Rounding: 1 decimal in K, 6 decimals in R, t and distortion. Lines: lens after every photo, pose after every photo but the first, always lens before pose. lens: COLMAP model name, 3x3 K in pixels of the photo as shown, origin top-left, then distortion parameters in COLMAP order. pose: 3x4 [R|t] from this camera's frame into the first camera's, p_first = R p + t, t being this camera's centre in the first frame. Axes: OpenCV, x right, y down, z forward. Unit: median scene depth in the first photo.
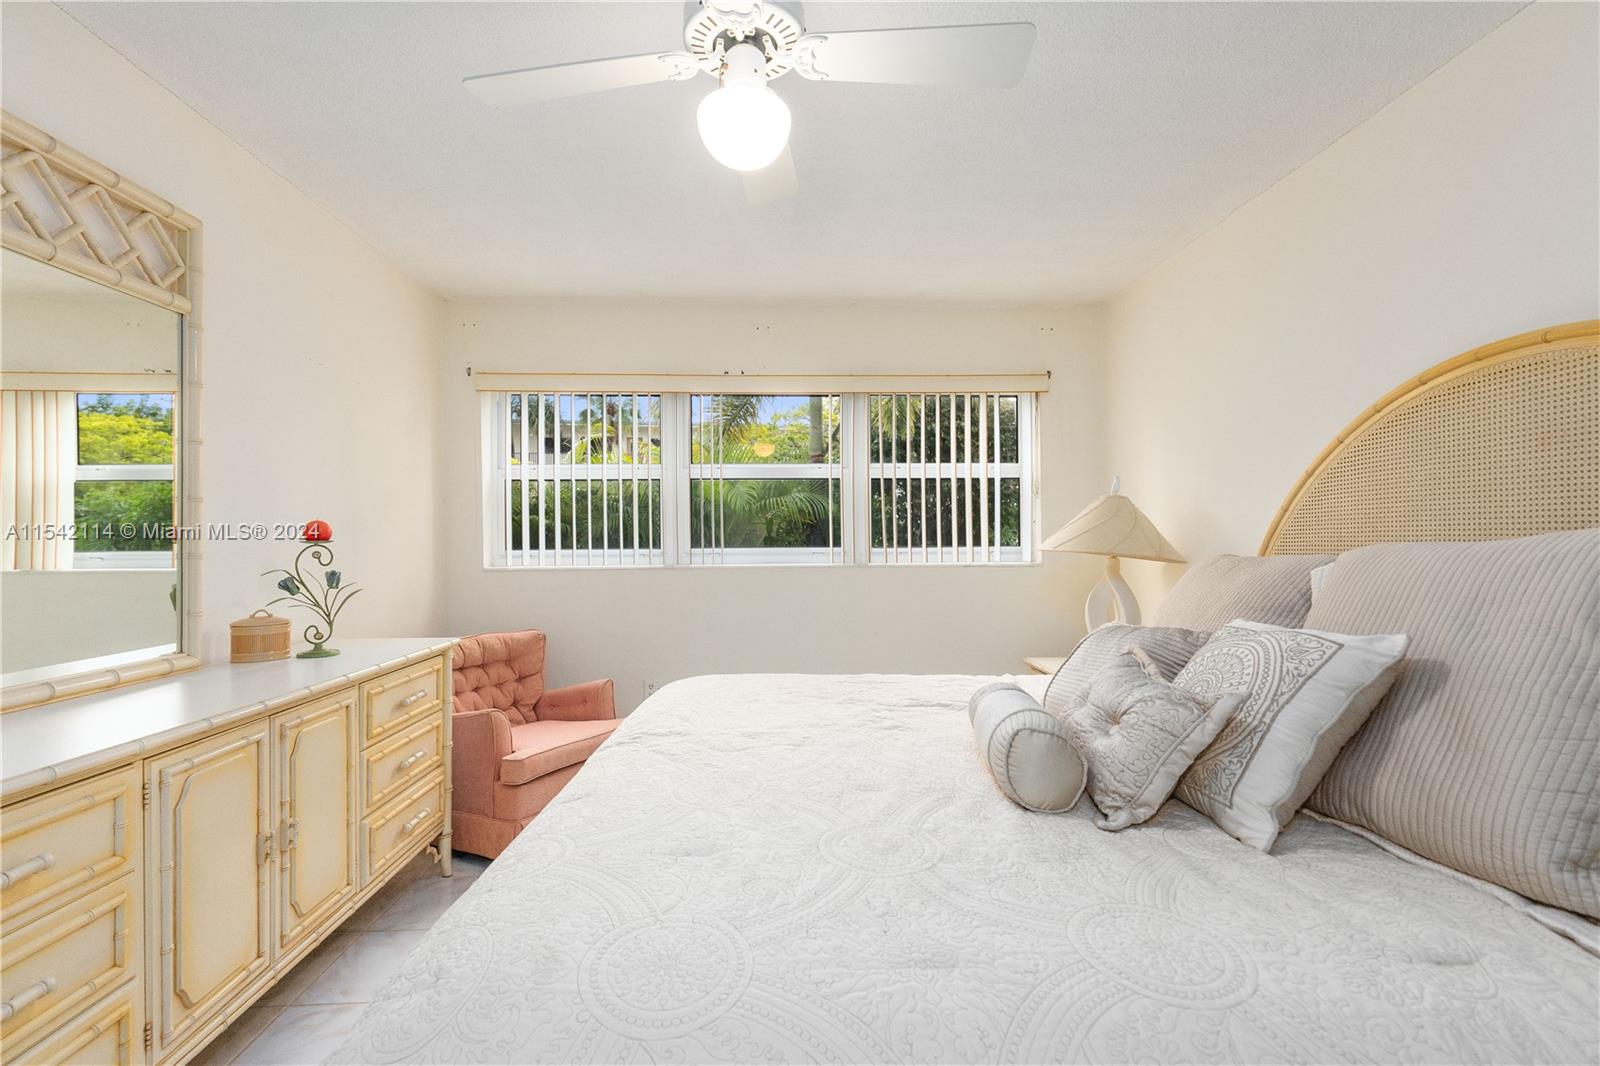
lens RADIAL K [[718.3, 0, 799.4], [0, 718.3, 537.6], [0, 0, 1]] dist [0.002508, -0.000283]
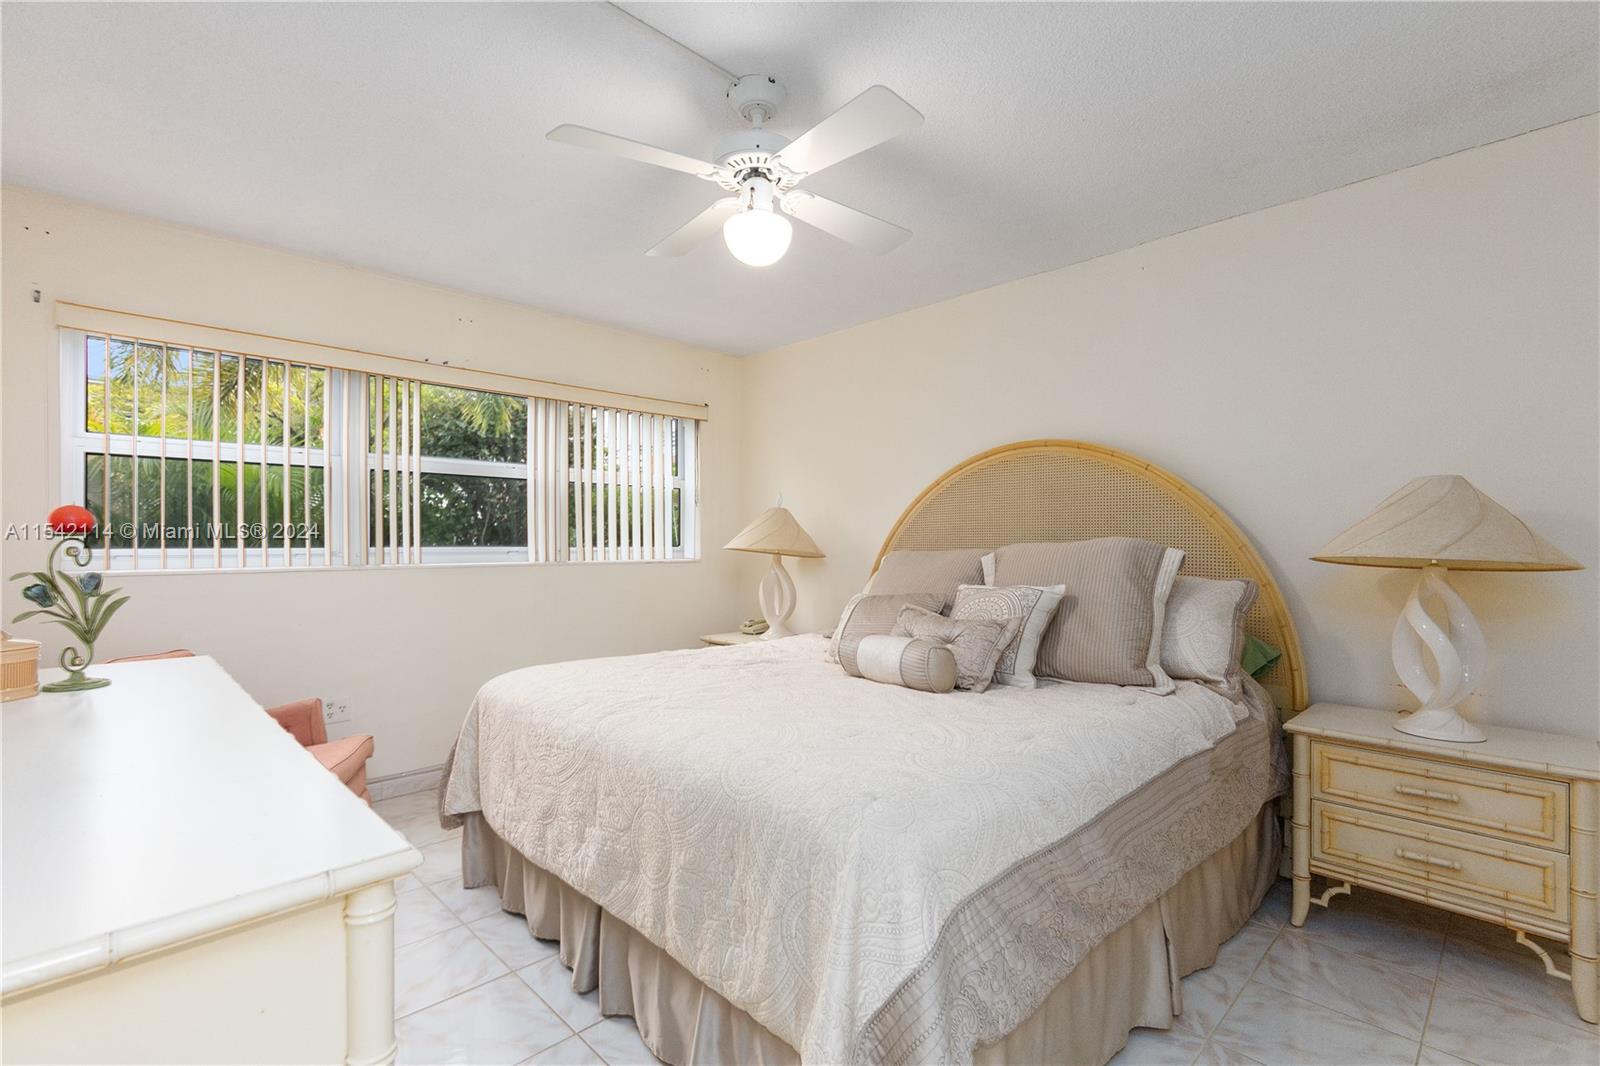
lens RADIAL K [[718.3, 0, 799.4], [0, 718.3, 537.6], [0, 0, 1]] dist [0.002508, -0.000283]
pose [[0.748939, 0.011234, 0.662544, -0.611353], [-0.010061, 0.999934, -0.005582, 0.005844], [-0.662563, -0.002485, 0.749002, -0.052251]]
